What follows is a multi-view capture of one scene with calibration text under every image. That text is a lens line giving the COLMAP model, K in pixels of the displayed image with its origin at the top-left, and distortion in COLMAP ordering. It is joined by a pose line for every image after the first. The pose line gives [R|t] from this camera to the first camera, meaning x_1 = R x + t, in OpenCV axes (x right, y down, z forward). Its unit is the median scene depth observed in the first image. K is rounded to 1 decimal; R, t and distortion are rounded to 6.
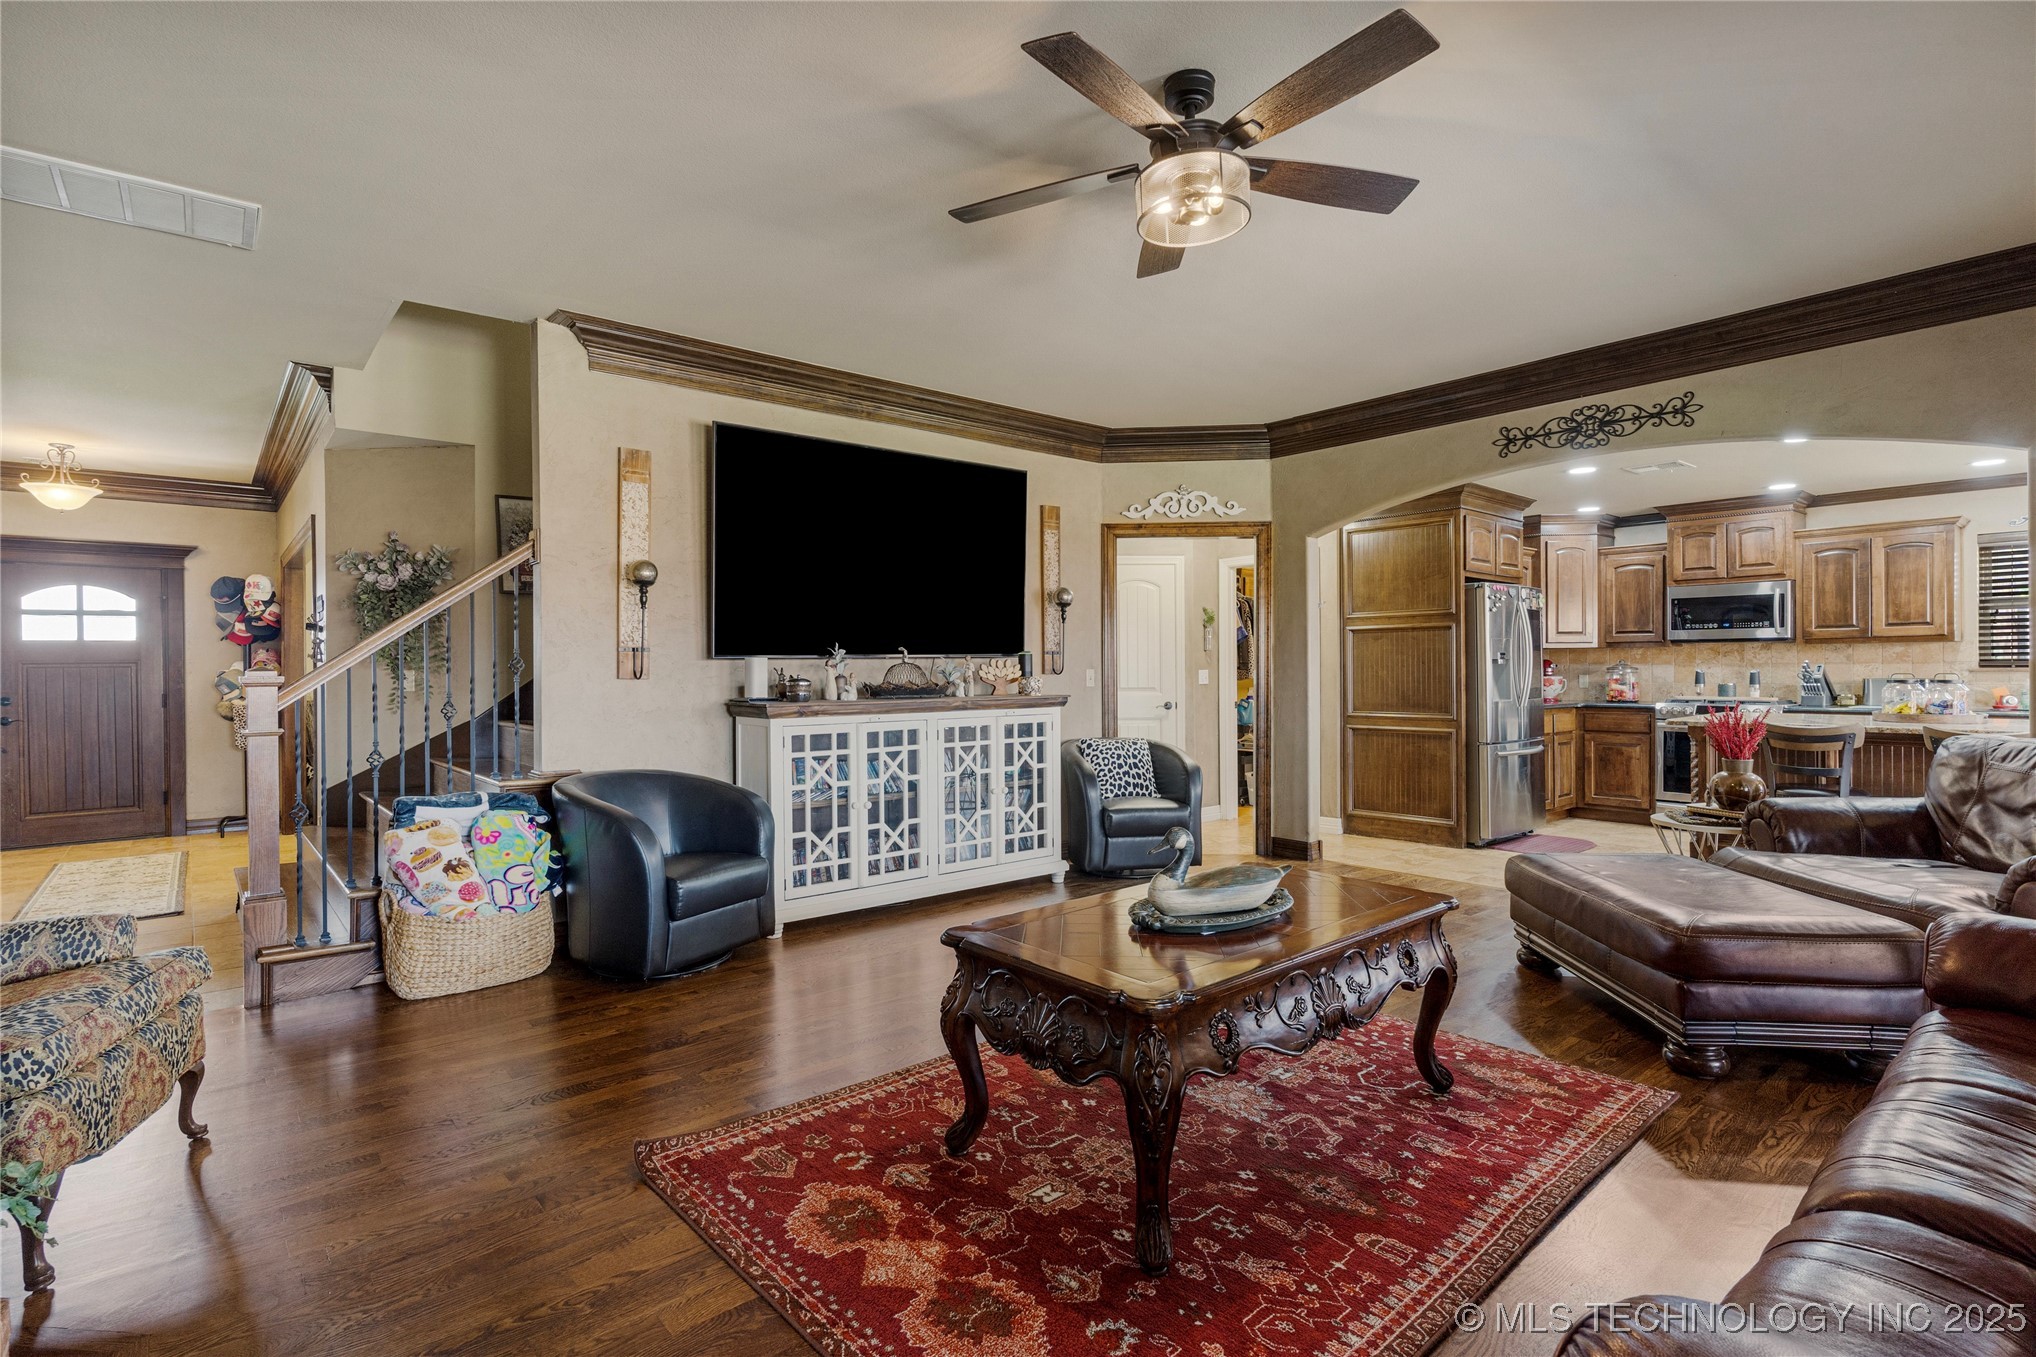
lens RADIAL K [[979.5, 0, 1011.3], [0, 979.5, 672.9], [0, 0, 1]] dist [0.000259, 0.001680]
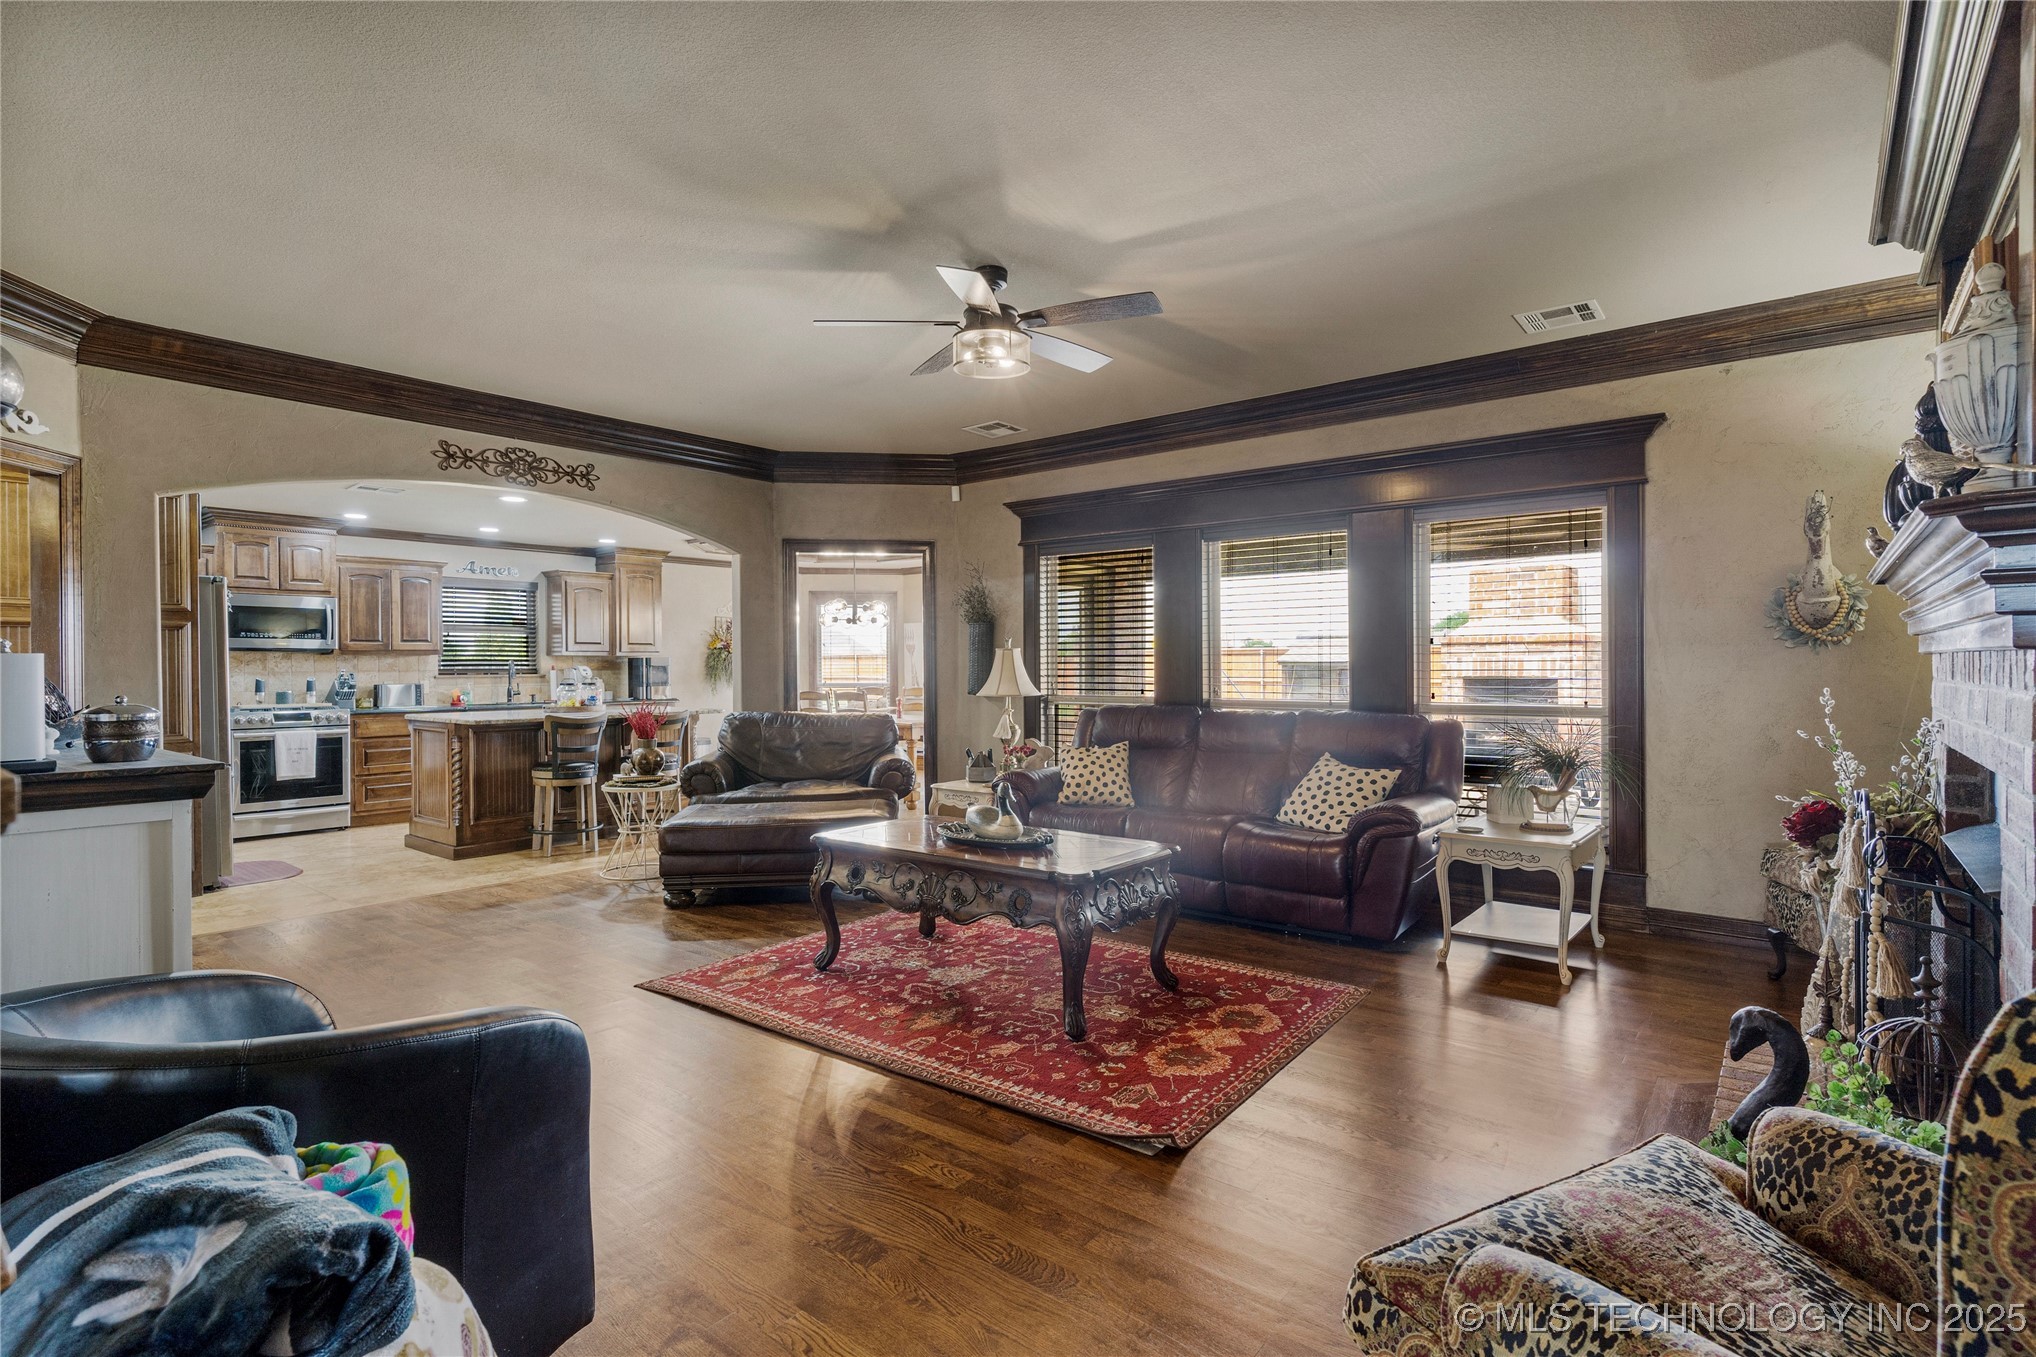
lens RADIAL K [[991.6, 0, 1010.5], [0, 991.6, 673.1], [0, 0, 1]] dist [-0.000489, 0.001246]
pose [[-0.193513, -0.000082, 0.981098, -0.547102], [0.009832, 0.999950, 0.002023, -0.003750], [-0.981049, 0.010038, -0.193502, 0.543341]]
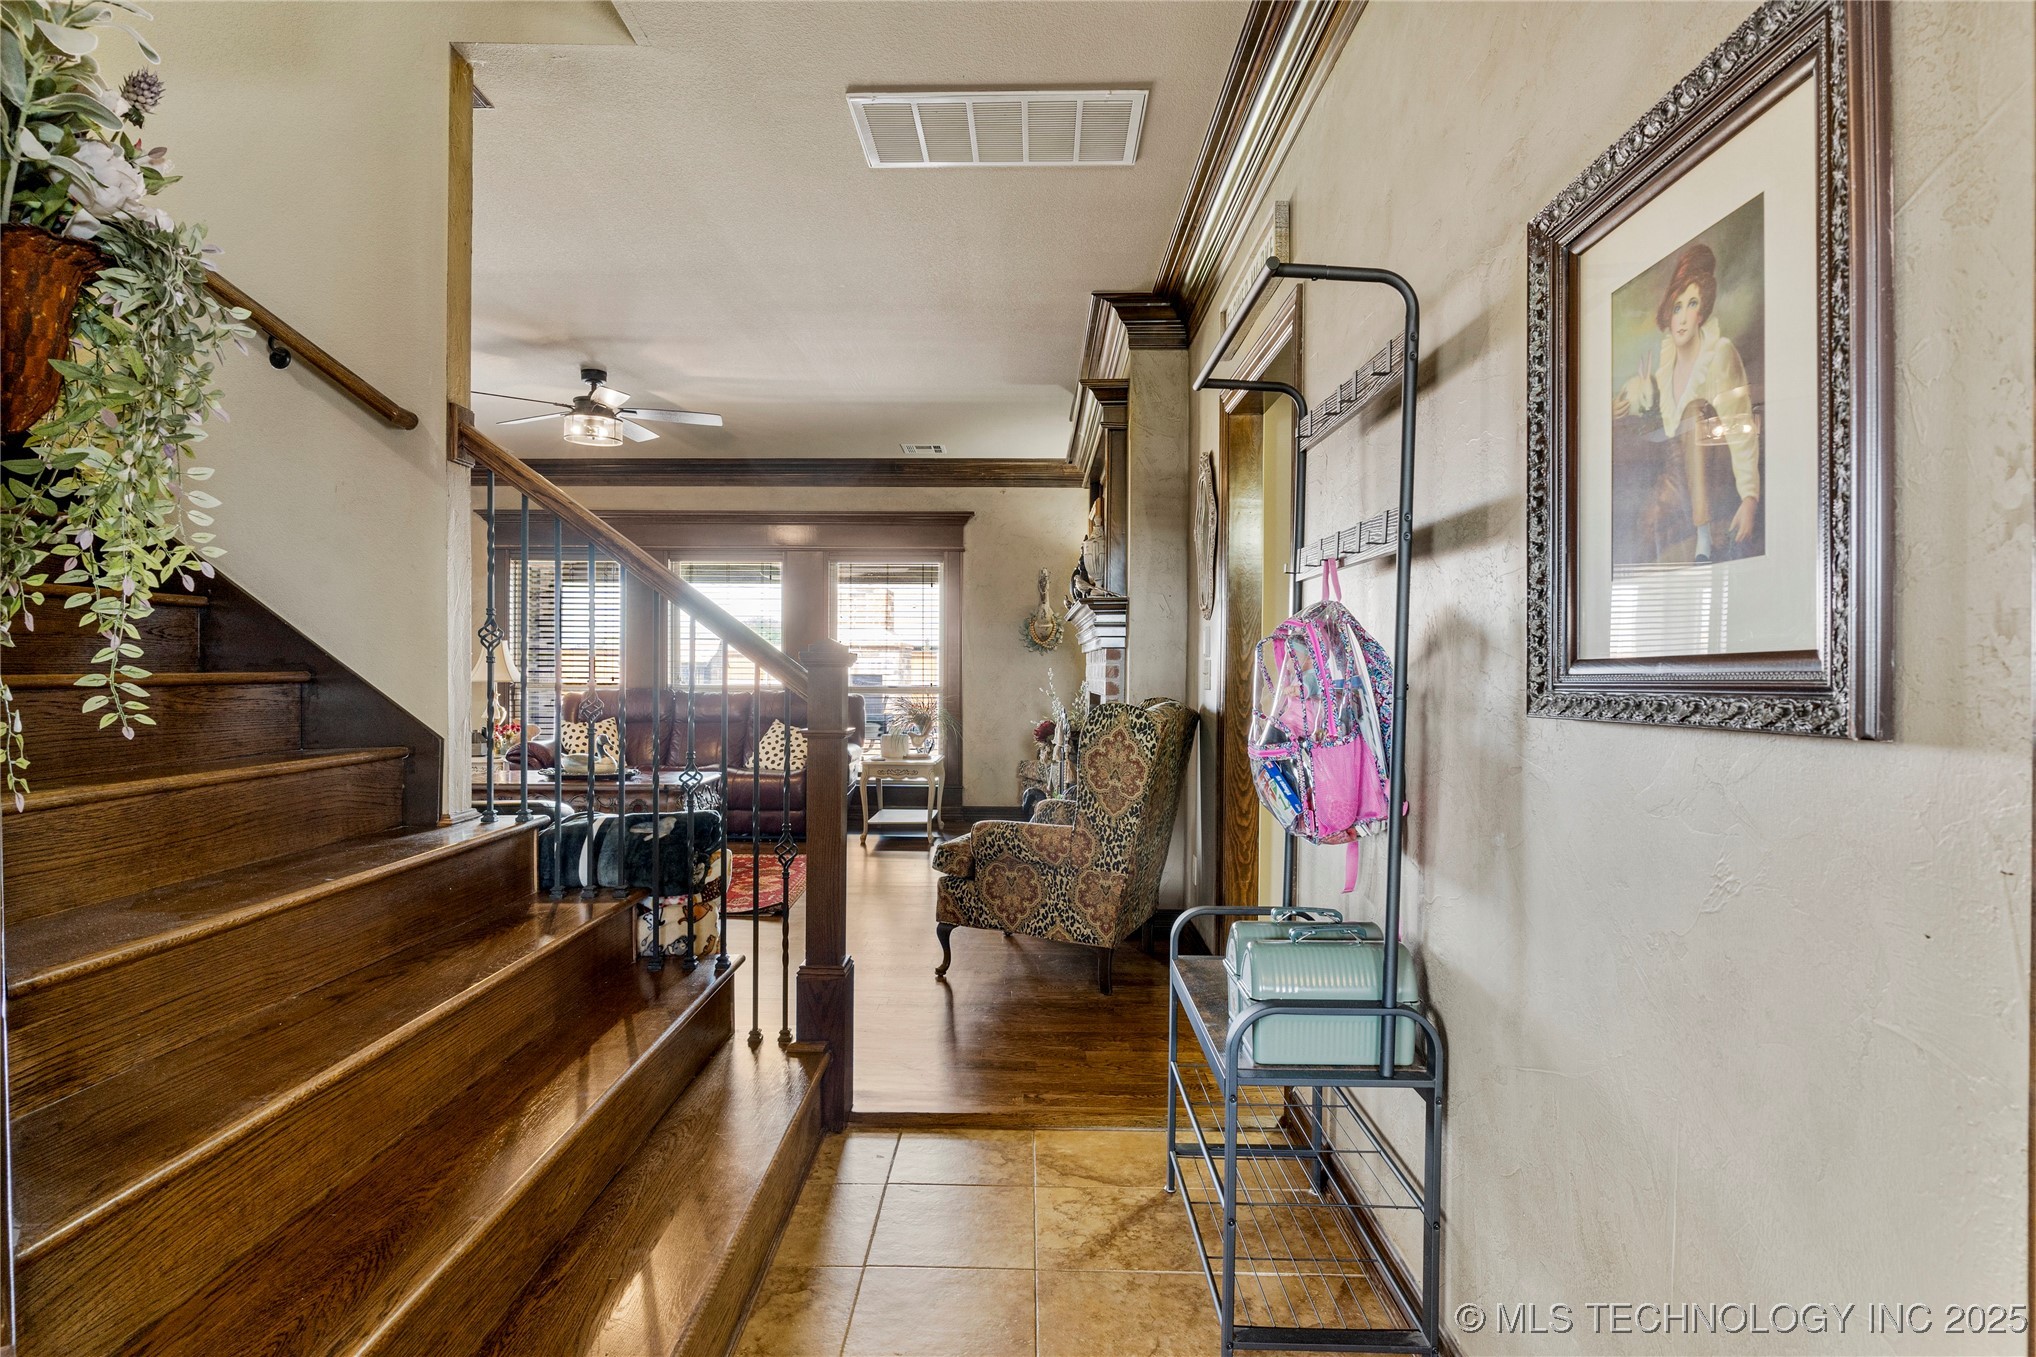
lens RADIAL K [[1058.7, 0, 1004.1], [0, 1058.7, 673.3], [0, 0, 1]] dist [-0.004368, 0.000972]
pose [[-0.753062, -0.000067, 0.657949, -0.836091], [0.001061, 0.999999, 0.001317, 0.011601], [-0.657948, 0.001690, -0.753061, 0.916749]]
